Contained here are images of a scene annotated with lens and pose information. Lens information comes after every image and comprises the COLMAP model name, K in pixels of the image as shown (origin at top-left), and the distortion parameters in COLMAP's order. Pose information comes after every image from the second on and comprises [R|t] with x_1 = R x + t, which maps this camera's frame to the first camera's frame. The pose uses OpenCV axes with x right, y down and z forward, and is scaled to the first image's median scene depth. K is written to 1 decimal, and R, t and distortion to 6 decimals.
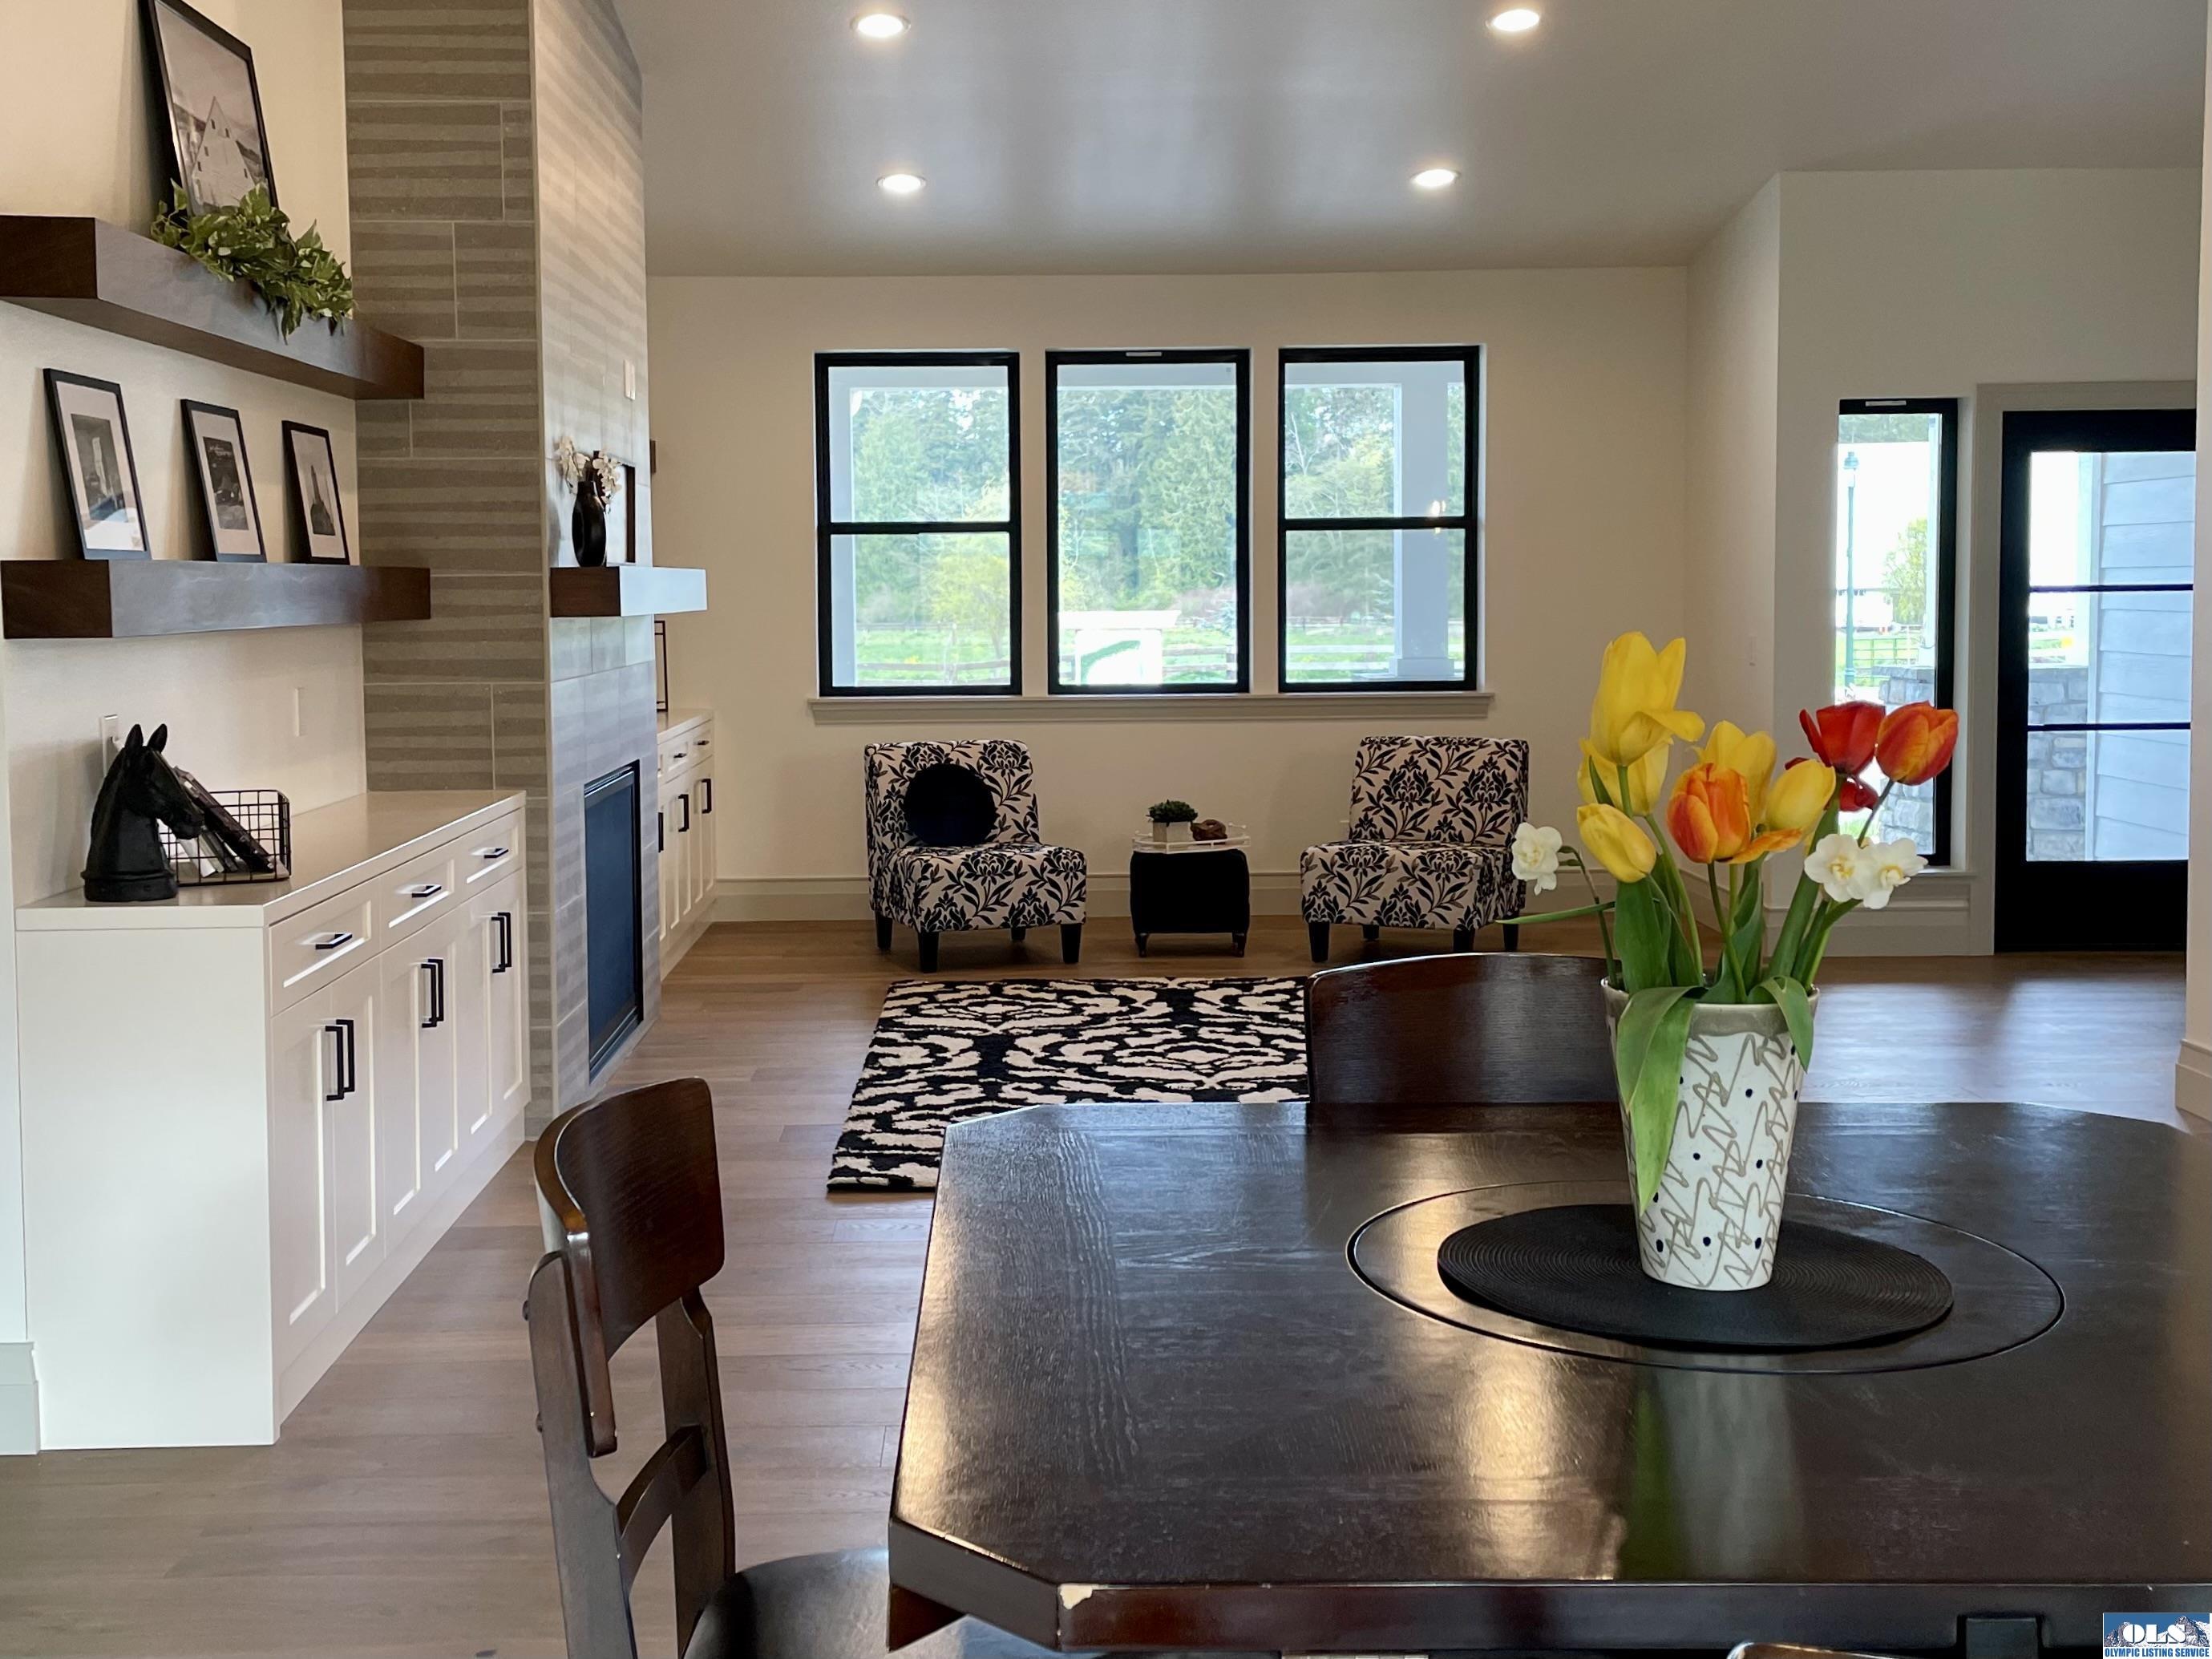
lens RADIAL K [[2401.8, 0, 1022.4], [0, 2401.8, 740.3], [0, 0, 1]] dist [0.053382, 0.000852]
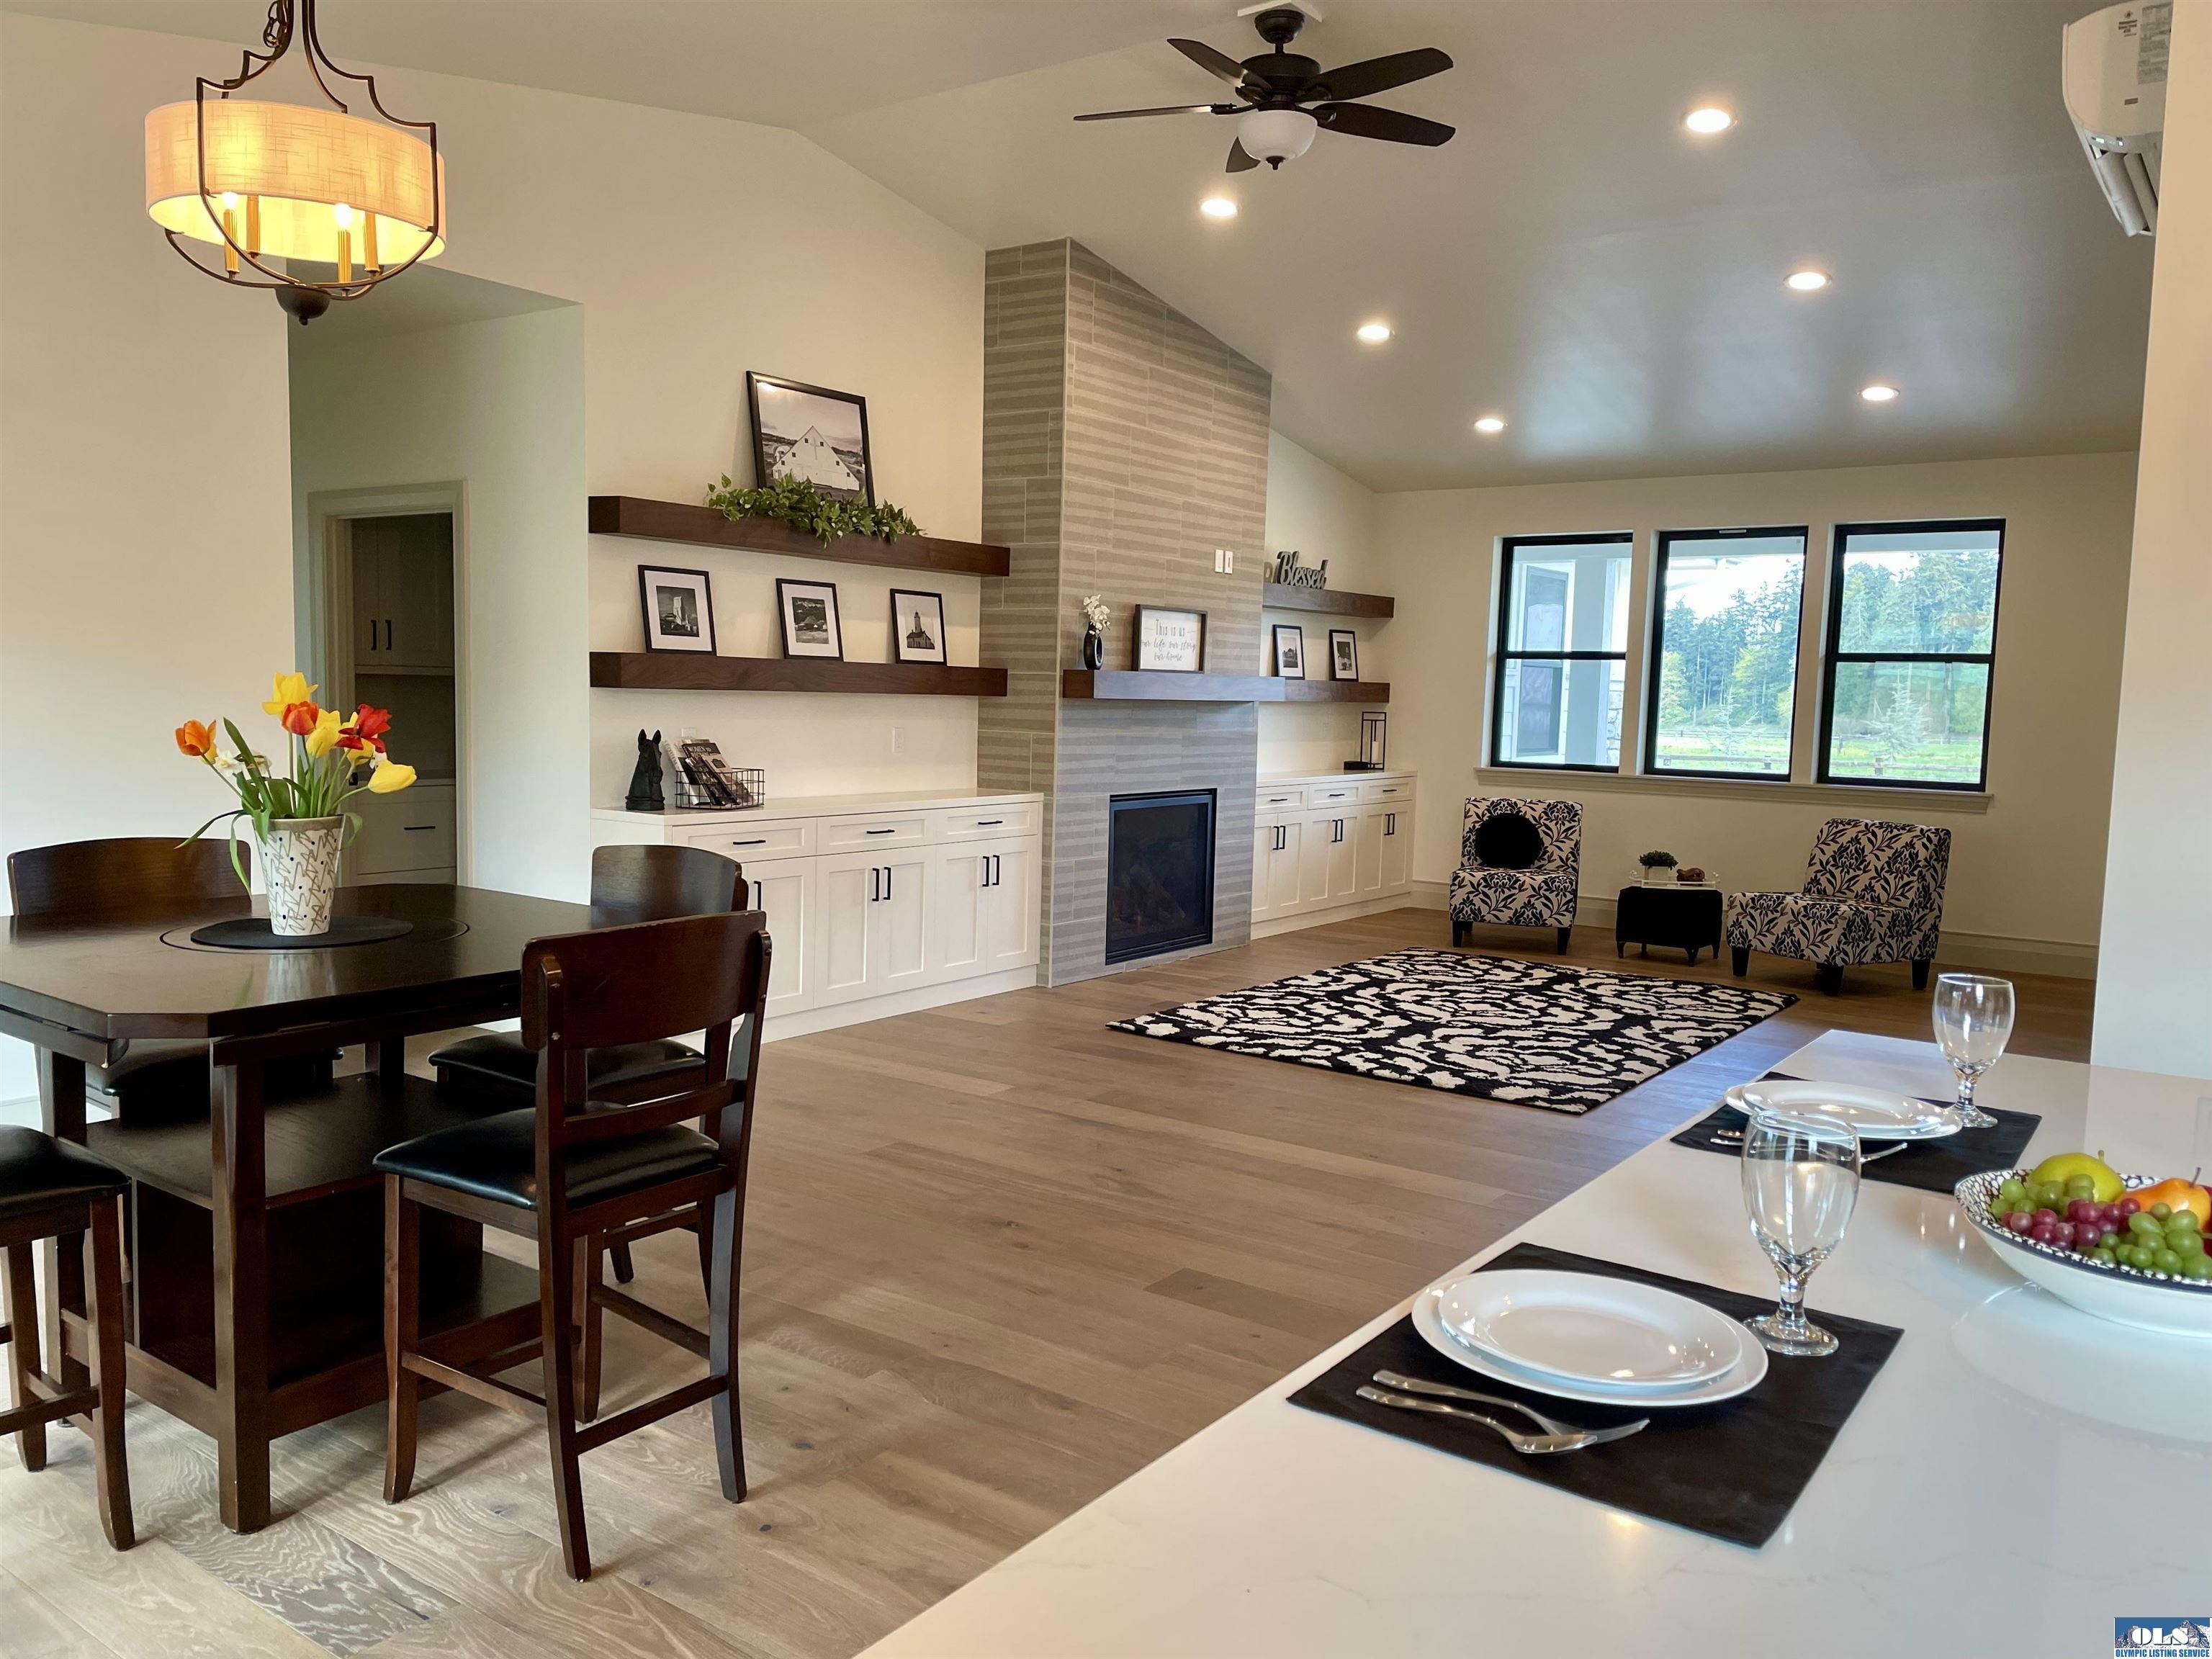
lens RADIAL K [[1665.3, 0, 1094.9], [0, 1665.3, 832.9], [0, 0, 1]] dist [0.105353, -0.153314]
pose [[0.809247, 0.082079, -0.581706, 0.389939], [-0.071917, 0.996585, 0.040571, -0.001984], [0.583050, 0.009002, 0.812386, 0.005141]]
